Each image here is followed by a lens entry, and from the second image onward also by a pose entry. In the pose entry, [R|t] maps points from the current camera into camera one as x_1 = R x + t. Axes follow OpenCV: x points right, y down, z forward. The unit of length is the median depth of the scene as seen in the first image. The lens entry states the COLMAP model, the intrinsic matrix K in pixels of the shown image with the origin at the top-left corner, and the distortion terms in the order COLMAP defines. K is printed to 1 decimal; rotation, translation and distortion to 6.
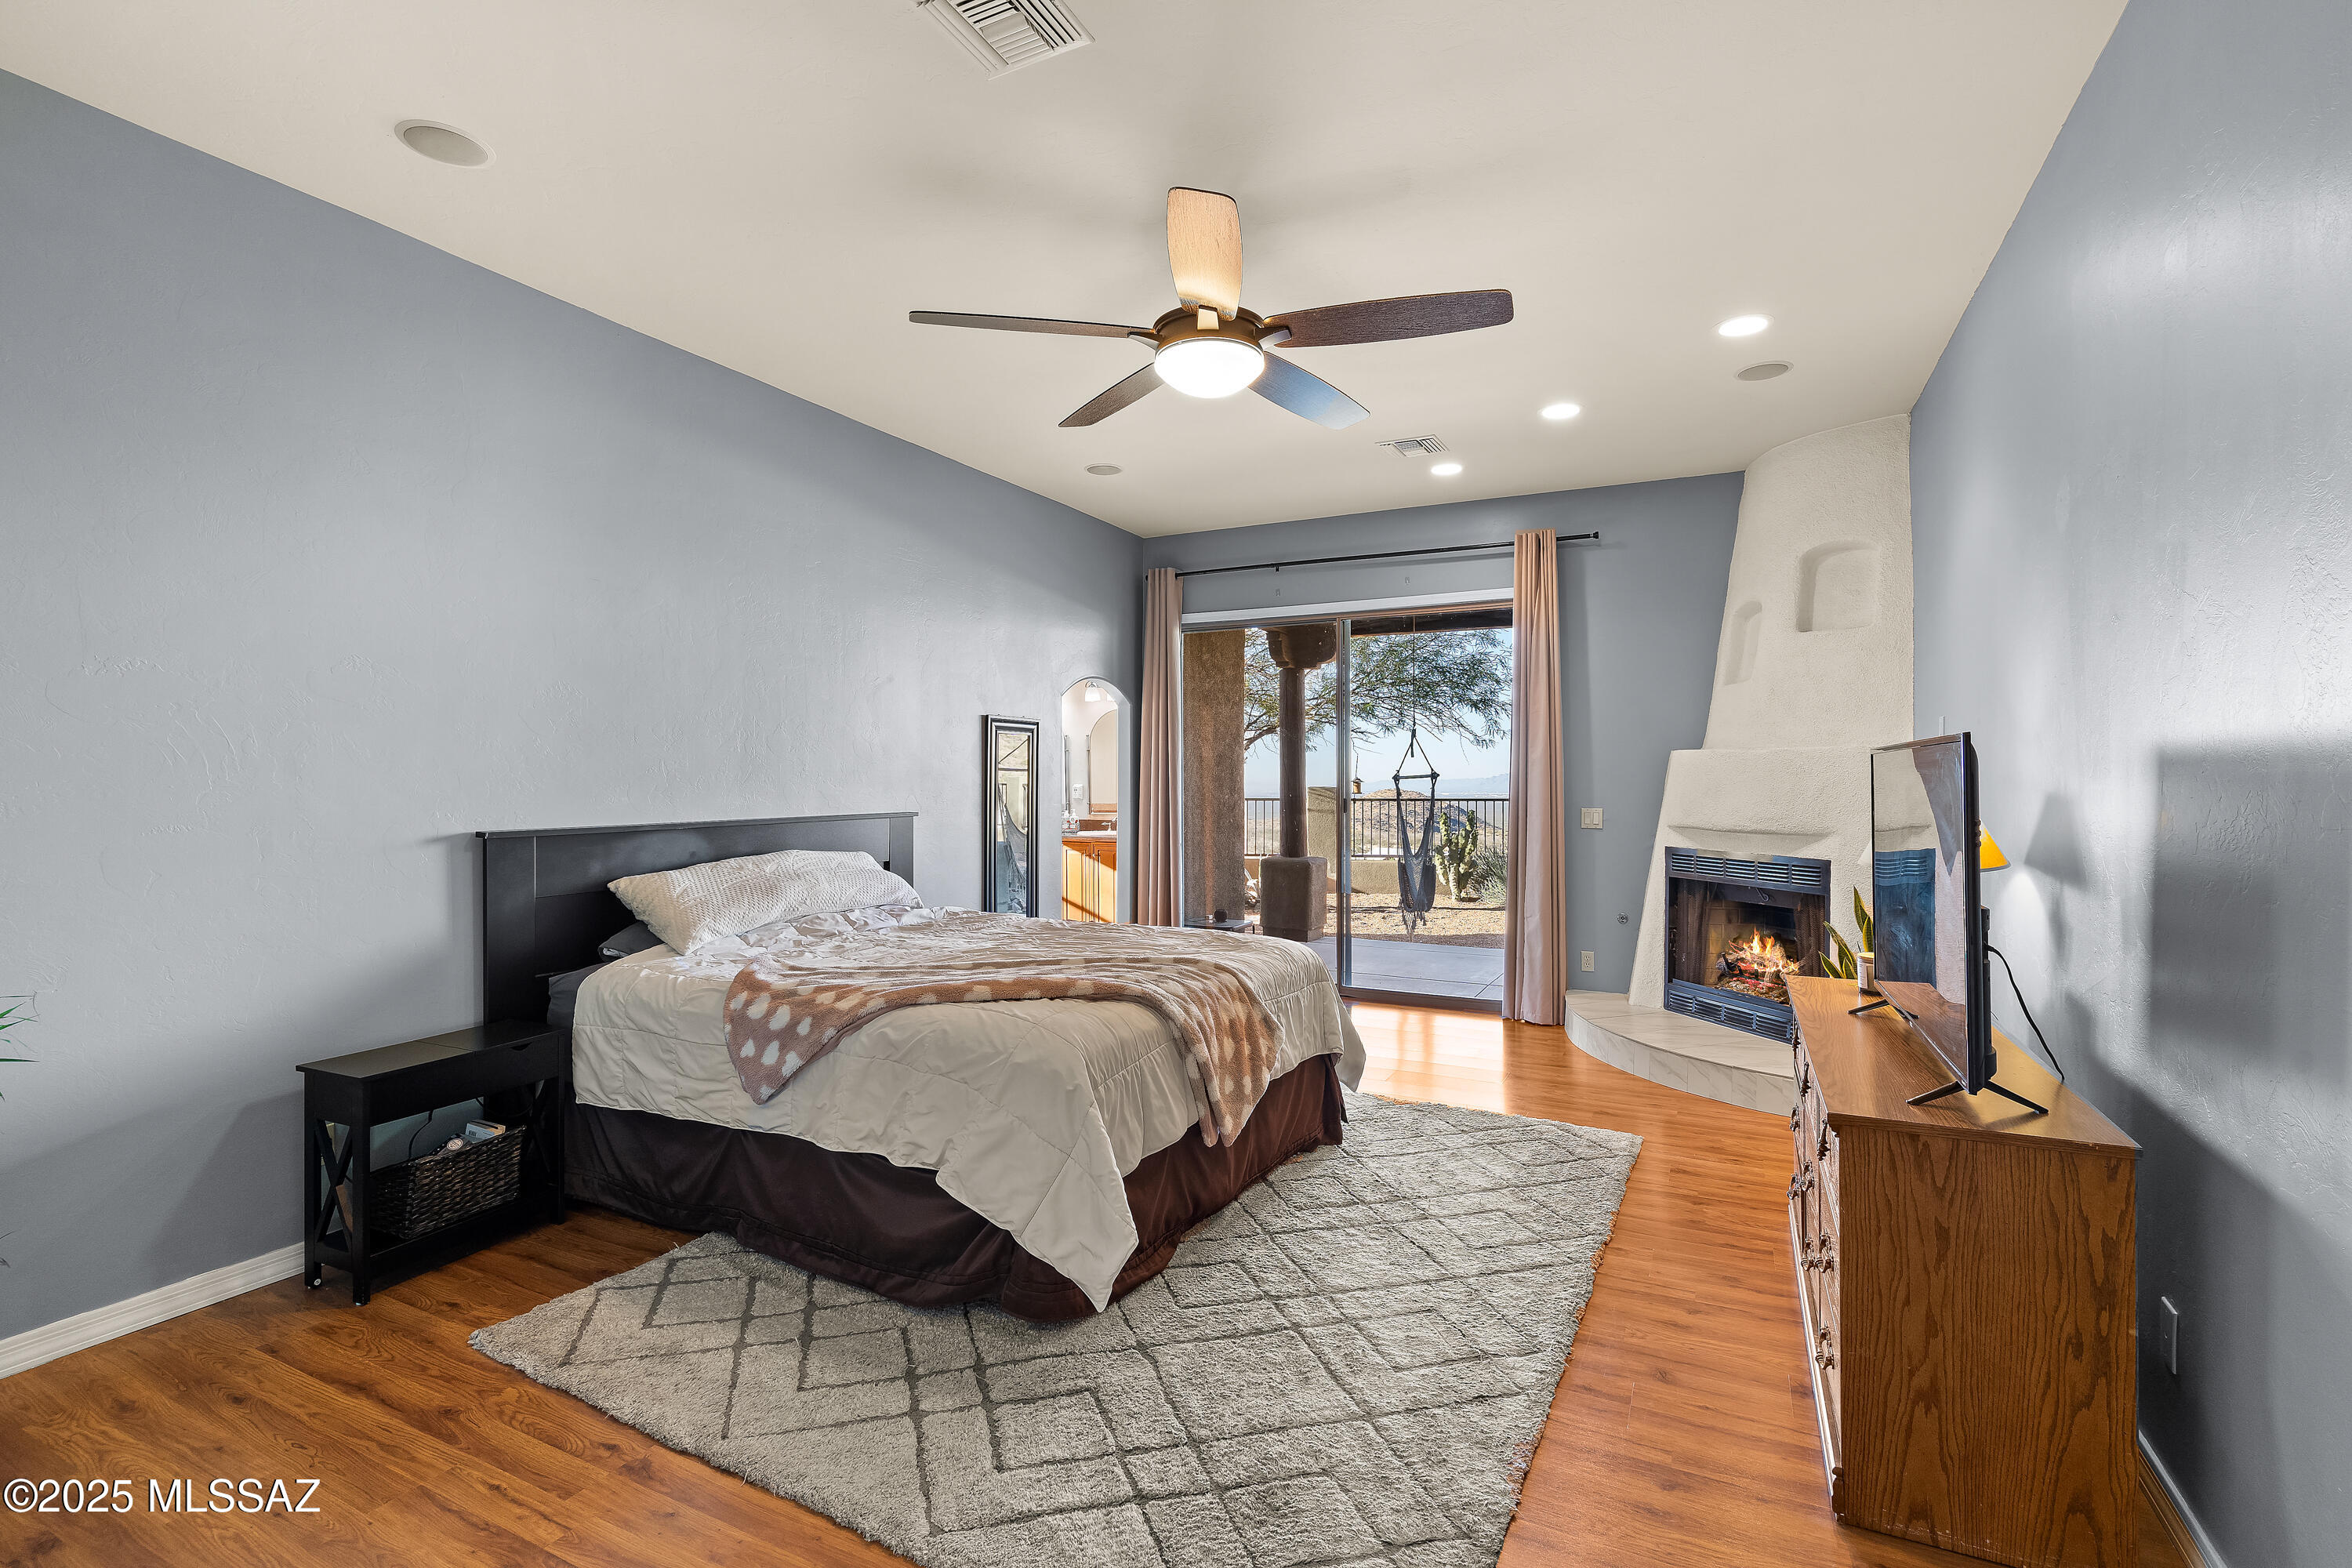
lens RADIAL K [[1076.6, 0, 1177.9], [0, 1076.6, 778.5], [0, 0, 1]] dist [0.009476, 0.000005]
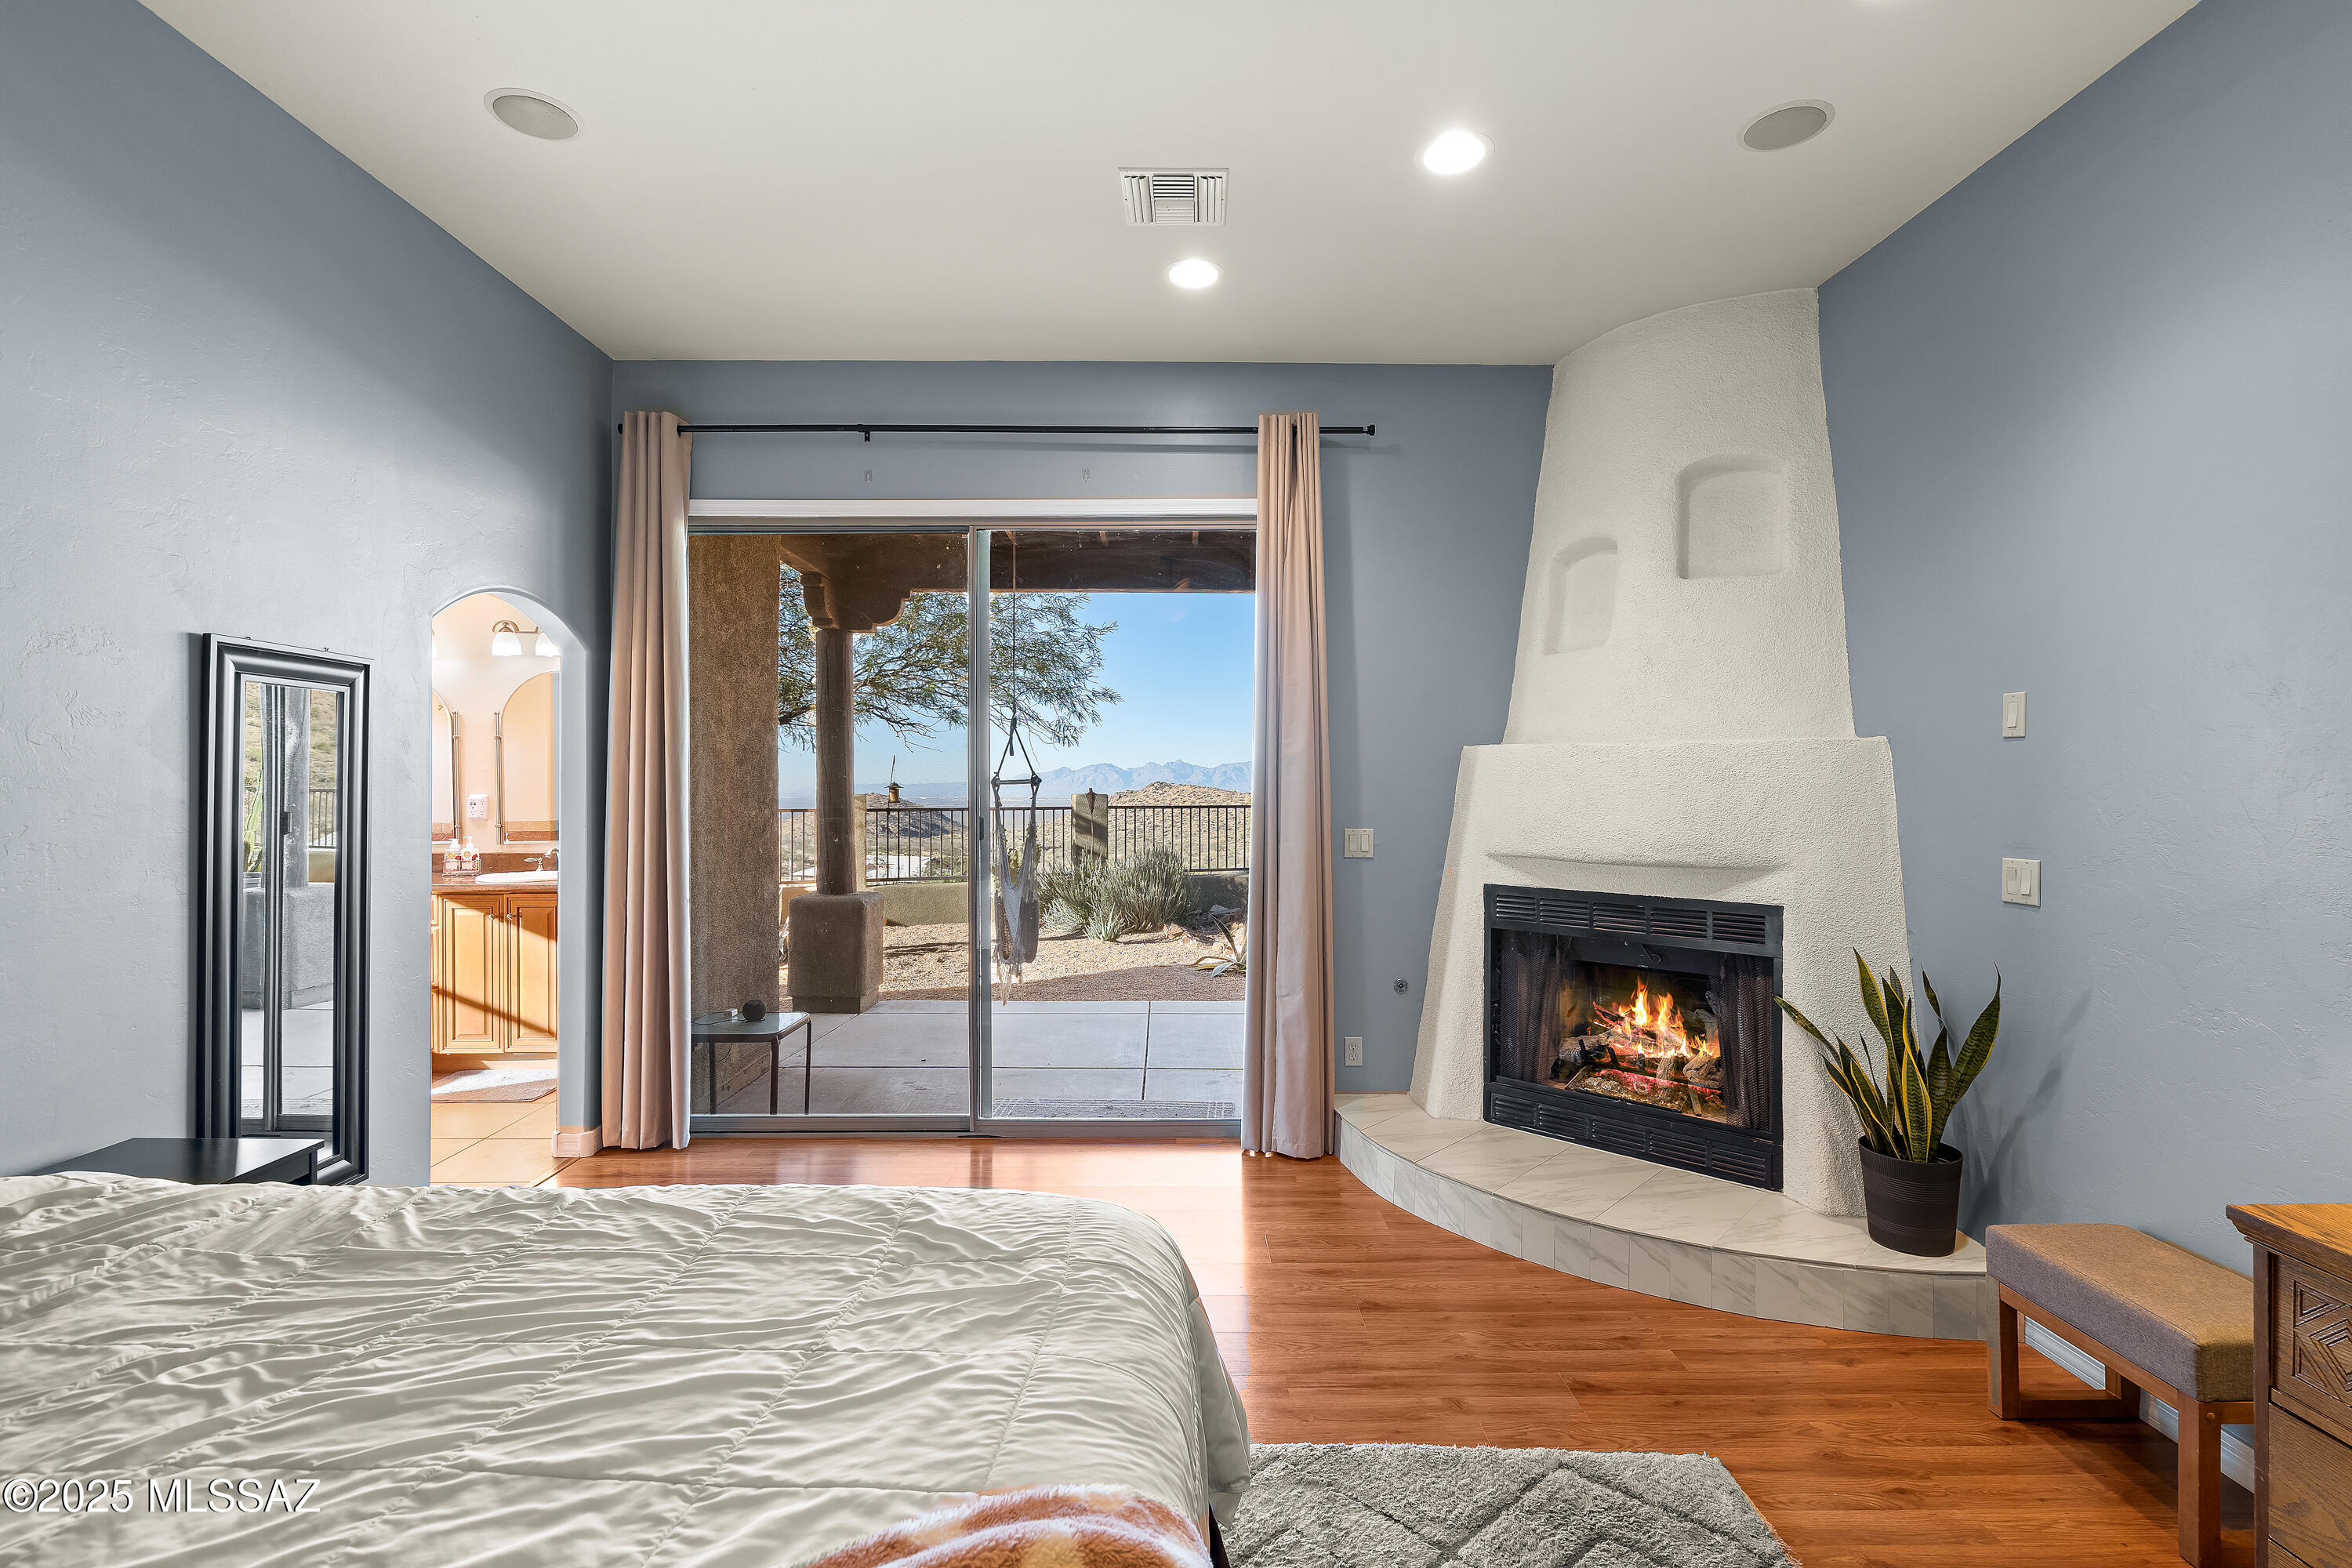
lens RADIAL K [[1076.6, 0, 1176.9], [0, 1076.6, 787.0], [0, 0, 1]] dist [0.009476, 0.000005]
pose [[0.888363, -0.001869, 0.459137, -0.031797], [-0.000045, 0.999991, 0.004158, -0.001378], [-0.459141, -0.003714, 0.888356, 0.390821]]
